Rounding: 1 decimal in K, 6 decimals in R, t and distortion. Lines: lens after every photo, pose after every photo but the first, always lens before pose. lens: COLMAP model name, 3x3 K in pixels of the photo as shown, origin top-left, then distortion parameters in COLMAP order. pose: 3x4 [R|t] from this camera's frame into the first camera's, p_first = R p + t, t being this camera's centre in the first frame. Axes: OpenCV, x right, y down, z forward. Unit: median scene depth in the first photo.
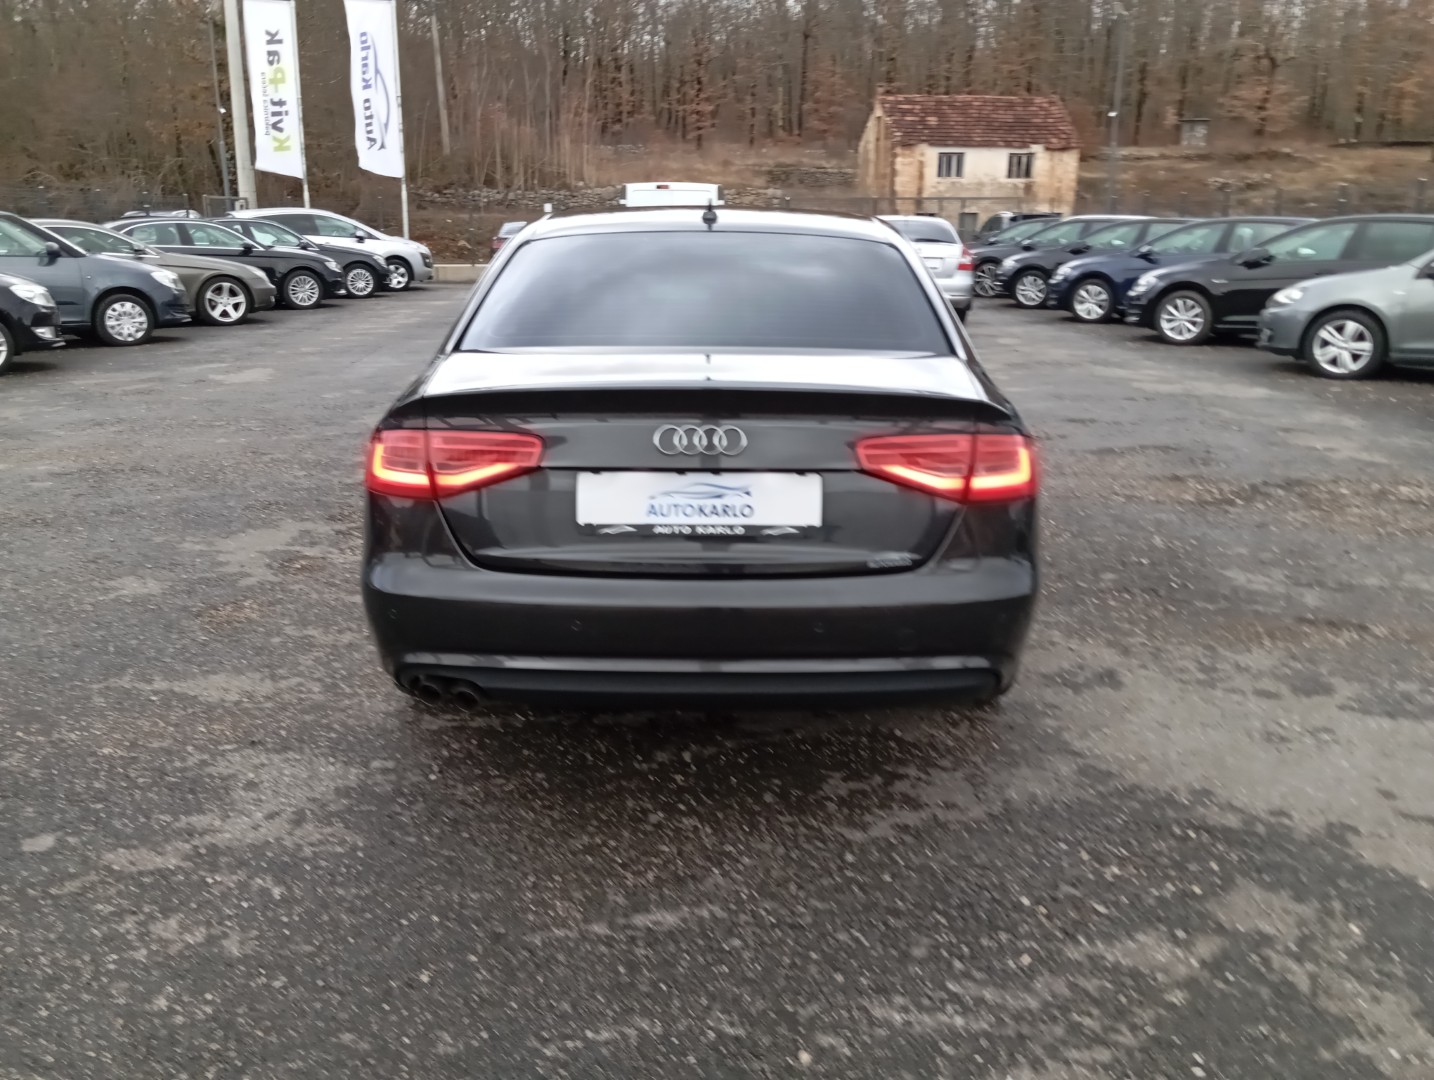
lens RADIAL K [[1195.1, 0, 720.1], [0, 1195.1, 555.4], [0, 0, 1]] dist [0.043210, -0.051316]
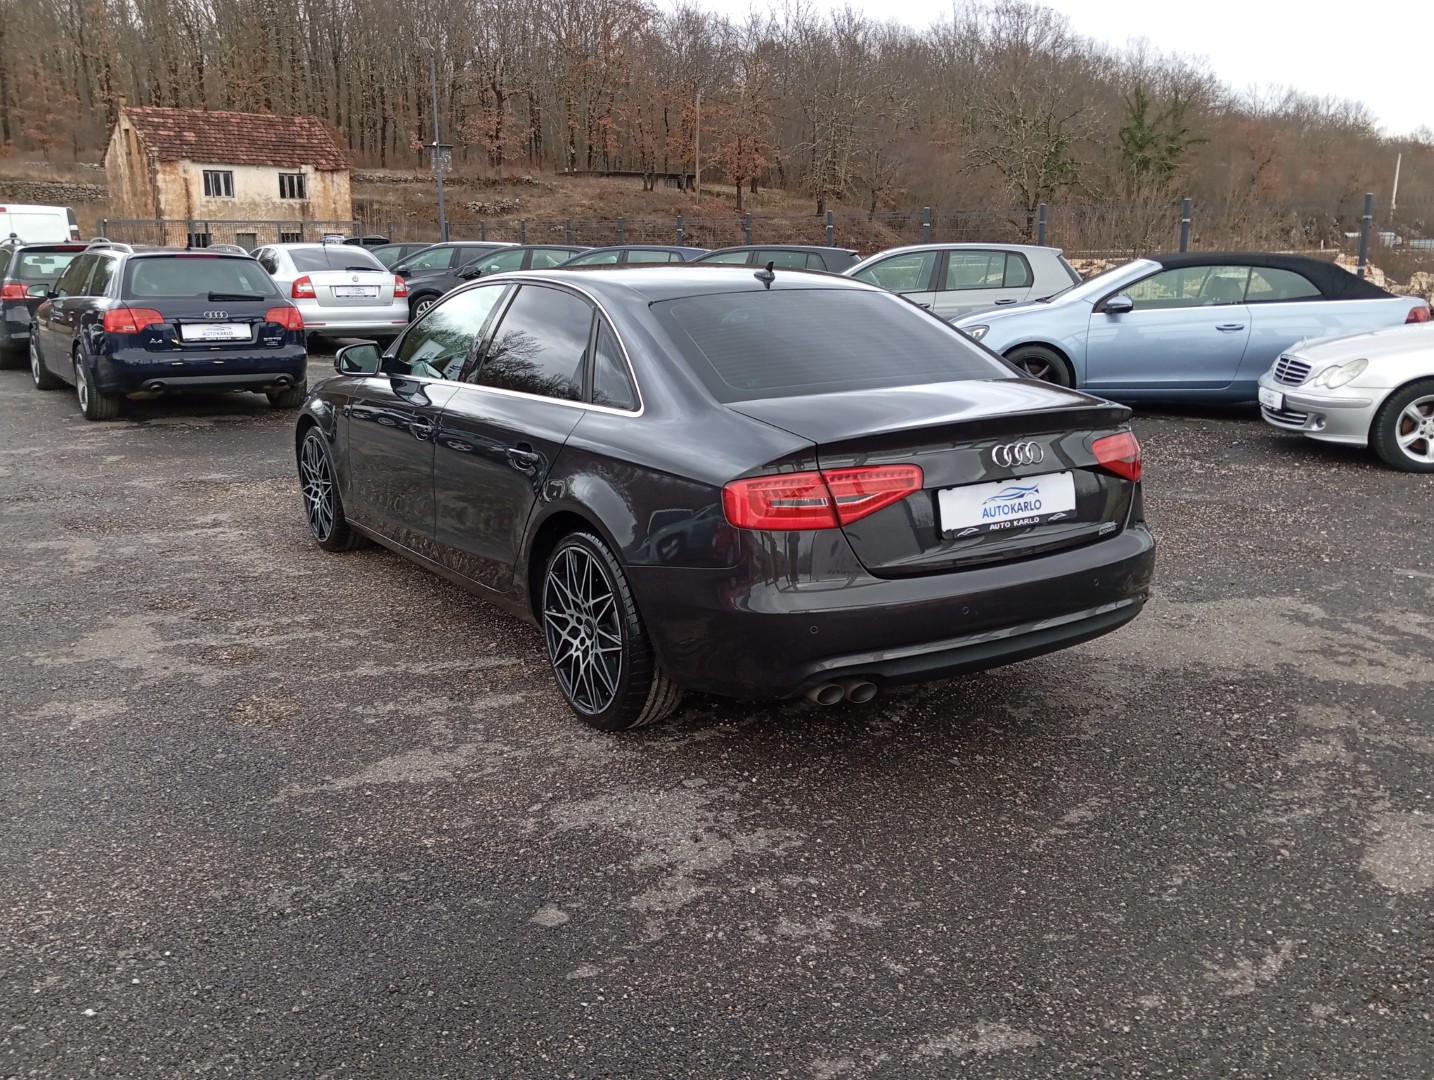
lens RADIAL K [[1195.1, 0, 718.3], [0, 1195.1, 542.2], [0, 0, 1]] dist [0.043210, -0.051316]
pose [[0.841692, -0.136606, 0.522392, -0.569491], [0.150091, 0.988532, 0.016671, -0.041791], [-0.518678, 0.064374, 0.852542, 0.032629]]
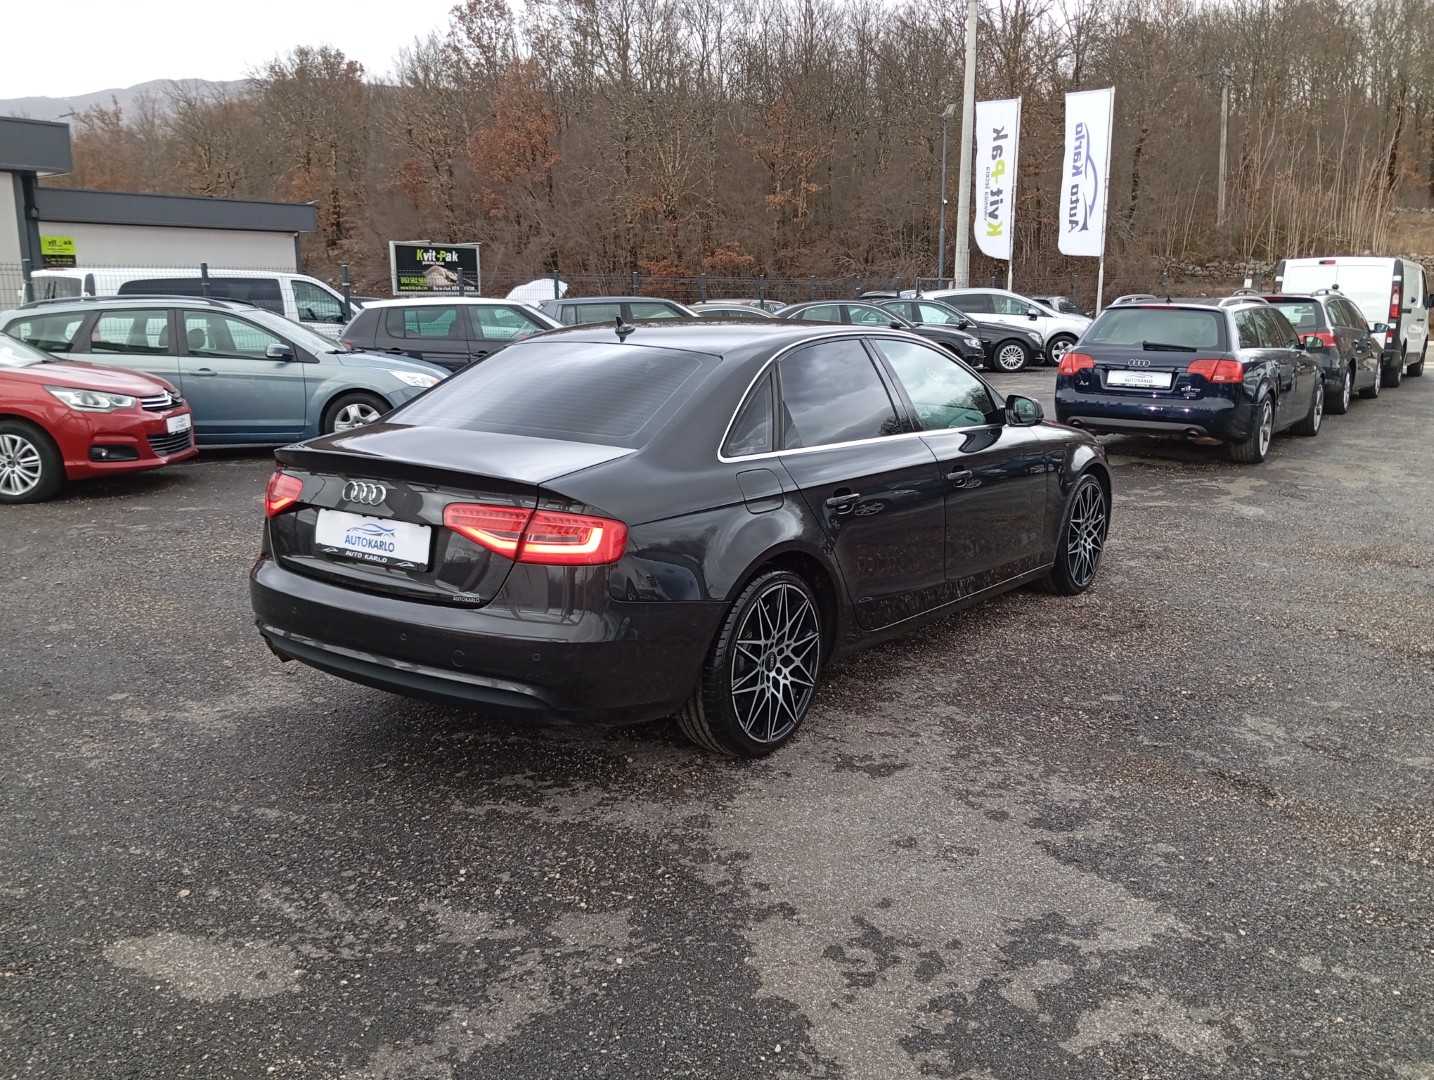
lens RADIAL K [[1195.1, 0, 720.6], [0, 1195.1, 525.9], [0, 0, 1]] dist [0.043210, -0.051316]
pose [[0.817850, 0.105469, -0.565684, 0.661884], [-0.150720, 0.988002, -0.033700, -0.042724], [0.555342, 0.112821, 0.823933, 0.030861]]
